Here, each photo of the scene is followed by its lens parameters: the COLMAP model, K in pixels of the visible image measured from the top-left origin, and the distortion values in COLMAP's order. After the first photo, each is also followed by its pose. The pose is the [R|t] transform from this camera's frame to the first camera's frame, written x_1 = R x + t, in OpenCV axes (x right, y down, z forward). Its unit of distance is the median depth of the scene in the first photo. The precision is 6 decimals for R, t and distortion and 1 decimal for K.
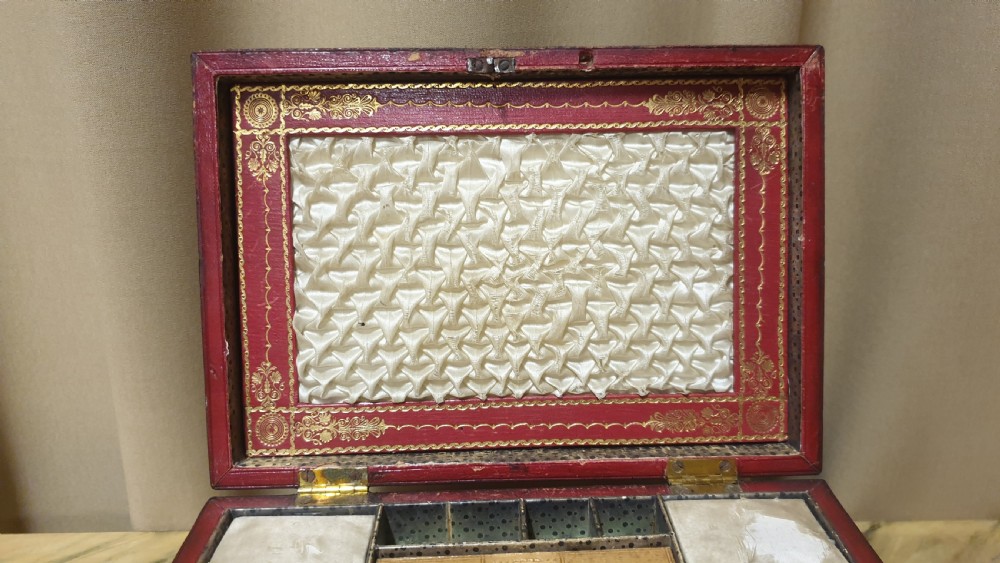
lens RADIAL K [[788.0, 0, 512.4], [0, 788.0, 268.8], [0, 0, 1]] dist [-0.024666, 0.022426]
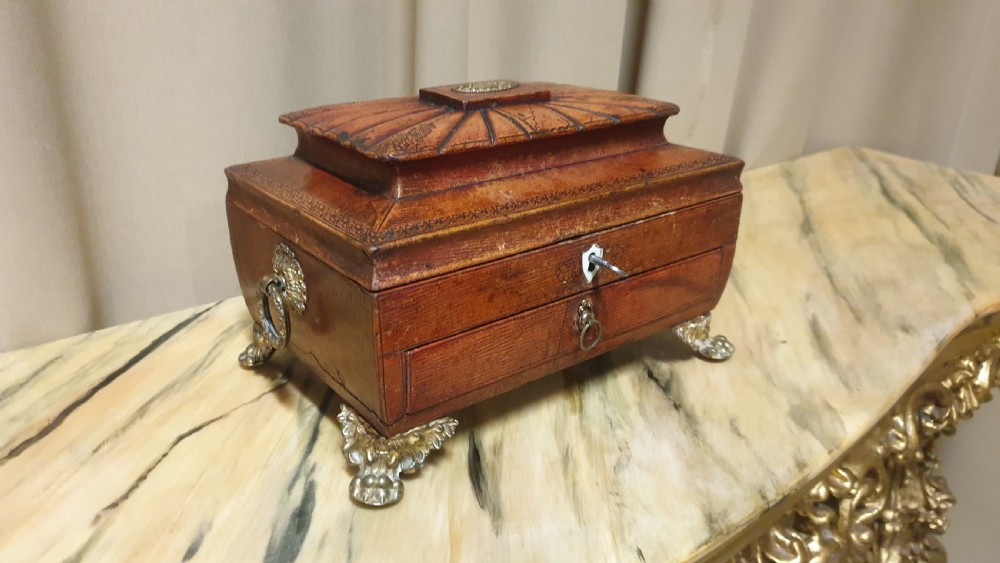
lens RADIAL K [[788.0, 0, 506.0], [0, 788.0, 276.8], [0, 0, 1]] dist [-0.024666, 0.022426]
pose [[0.806462, -0.212208, 0.551894, -0.714121], [0.164377, 0.977049, 0.135484, 0.287507], [-0.567978, -0.018544, 0.822835, -0.406297]]
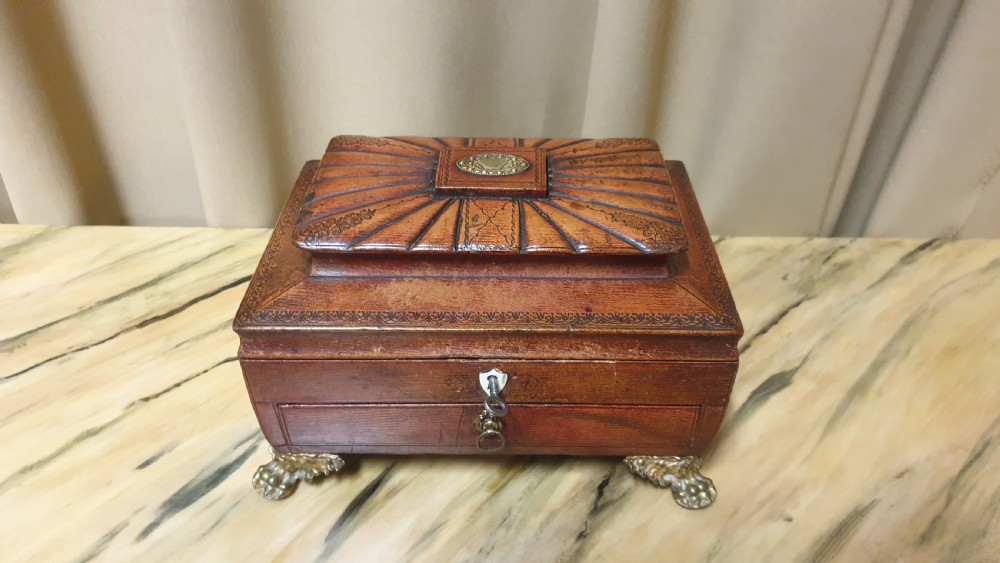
lens RADIAL K [[788.0, 0, 504.0], [0, 788.0, 267.6], [0, 0, 1]] dist [-0.024666, 0.022426]
pose [[0.999520, 0.030225, -0.006778, 0.103522], [-0.026447, 0.946623, 0.321257, -0.108222], [0.016126, -0.320924, 0.946968, -0.564858]]
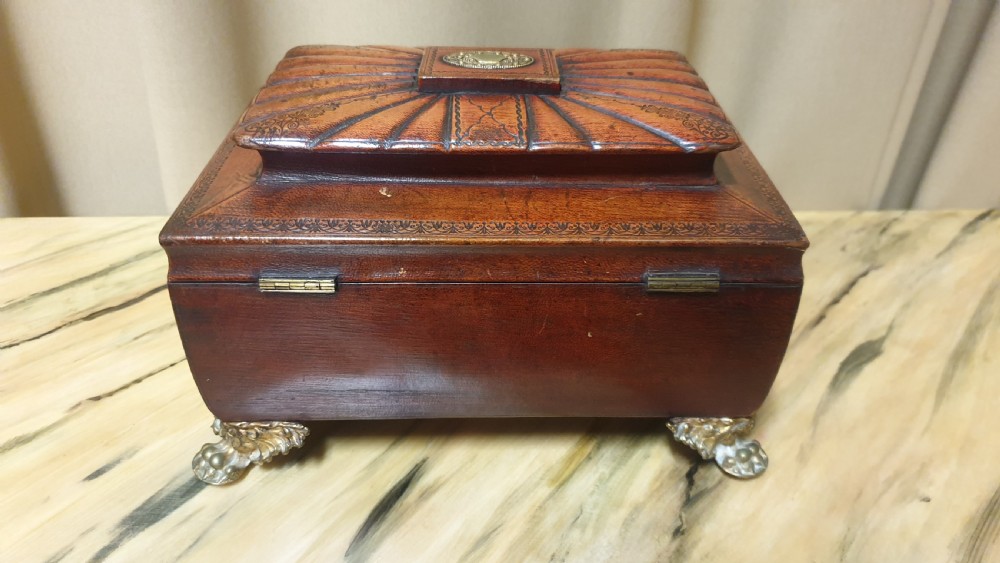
lens RADIAL K [[788.0, 0, 513.5], [0, 788.0, 274.3], [0, 0, 1]] dist [-0.024666, 0.022426]
pose [[0.997830, 0.001618, 0.065821, -0.045947], [-0.017473, 0.970360, 0.241031, 0.170133], [-0.063480, -0.241658, 0.968283, -0.354715]]
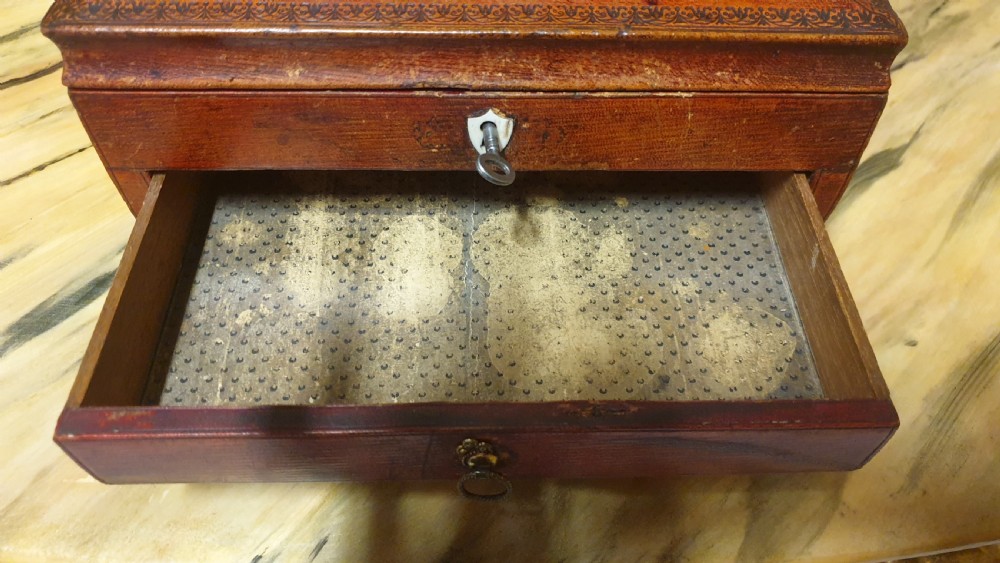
lens RADIAL K [[788.0, 0, 516.6], [0, 788.0, 278.6], [0, 0, 1]] dist [-0.024666, 0.022426]
pose [[0.999374, 0.025617, 0.024394, 0.094122], [-0.034552, 0.854642, 0.518066, 0.181984], [-0.007577, -0.518585, 0.854993, -0.182104]]
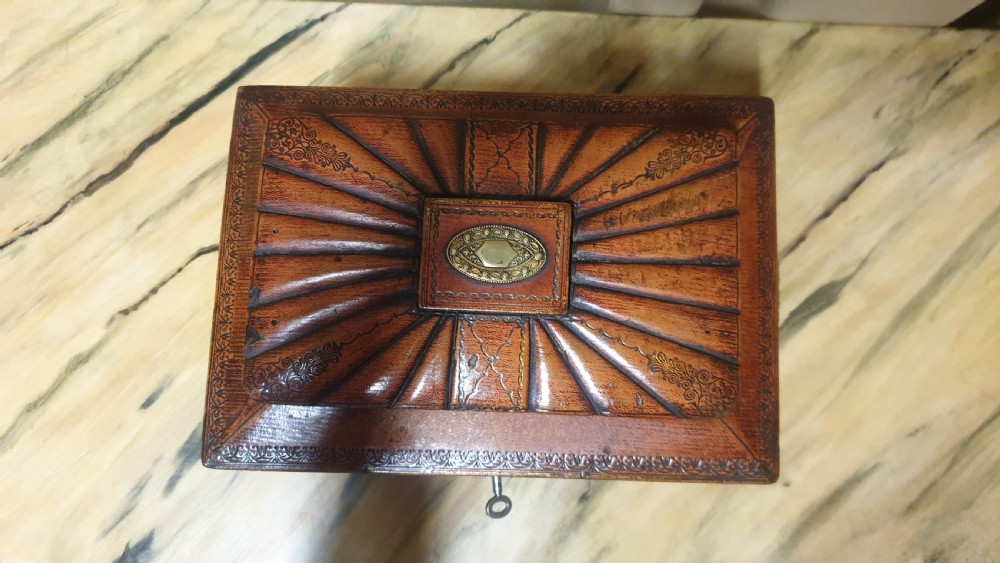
lens RADIAL K [[780.6, 0, 515.6], [0, 780.6, 271.0], [0, 0, 1]] dist [-0.010965, 0.006330]
pose [[0.998704, 0.050659, 0.004887, 0.090487], [-0.026812, 0.442091, 0.896569, -0.674575], [0.043259, -0.895538, 0.442877, 0.293937]]
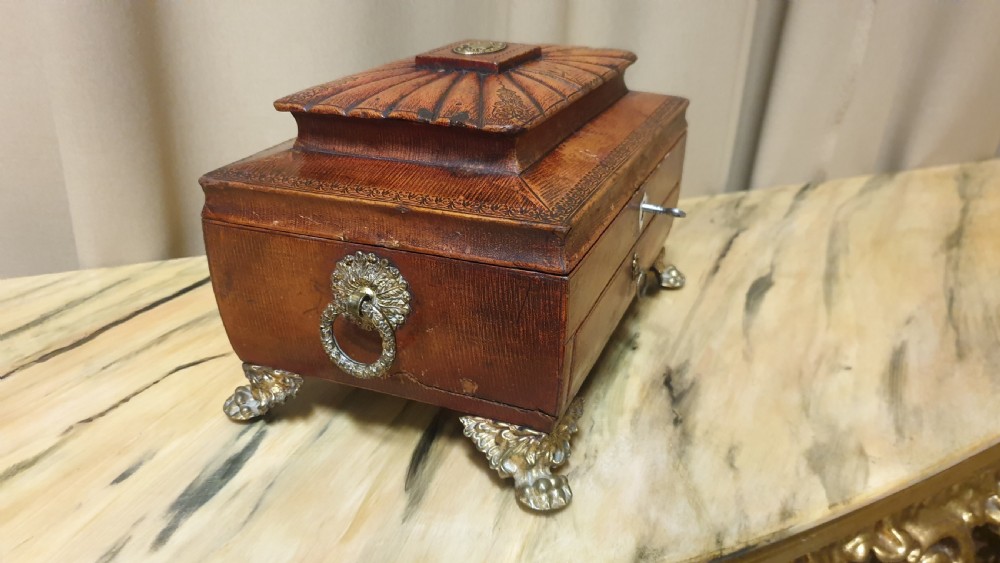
lens RADIAL K [[788.0, 0, 510.6], [0, 788.0, 266.5], [0, 0, 1]] dist [-0.024666, 0.022426]
pose [[0.943204, -0.116130, 0.311256, -0.353263], [0.081316, 0.989116, 0.122629, 0.339603], [-0.322109, -0.090355, 0.942381, -0.487296]]
